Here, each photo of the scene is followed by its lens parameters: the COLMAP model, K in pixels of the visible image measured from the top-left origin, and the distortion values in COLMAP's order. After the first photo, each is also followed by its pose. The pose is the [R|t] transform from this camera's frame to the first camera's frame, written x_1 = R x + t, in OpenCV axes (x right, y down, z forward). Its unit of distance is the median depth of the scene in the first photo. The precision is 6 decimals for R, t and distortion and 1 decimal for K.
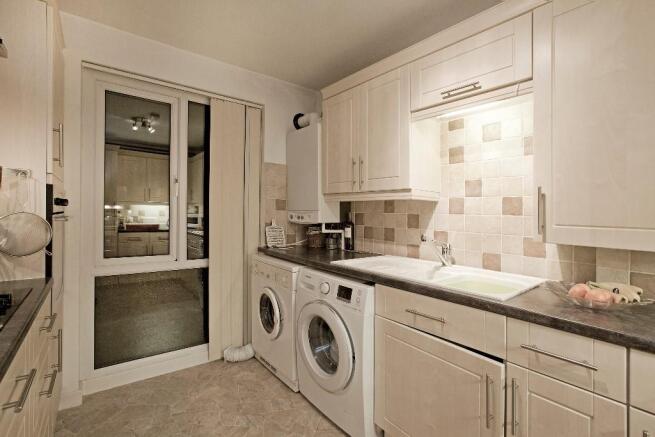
lens RADIAL K [[309.8, 0, 328.2], [0, 309.8, 211.0], [0, 0, 1]] dist [-0.003420, -0.000376]
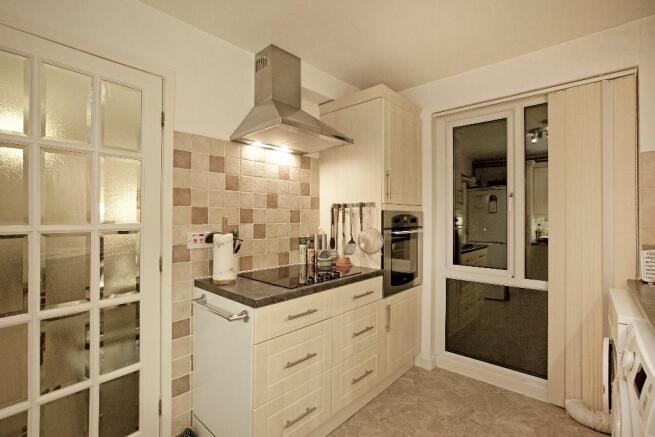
lens RADIAL K [[312.0, 0, 327.5], [0, 312.0, 218.5], [0, 0, 1]] dist [-0.002040, -0.000006]
pose [[0.178810, -0.015375, -0.983763, 0.351788], [0.008861, 0.999862, -0.014016, -0.013763], [0.983844, -0.006211, 0.178922, 0.245290]]
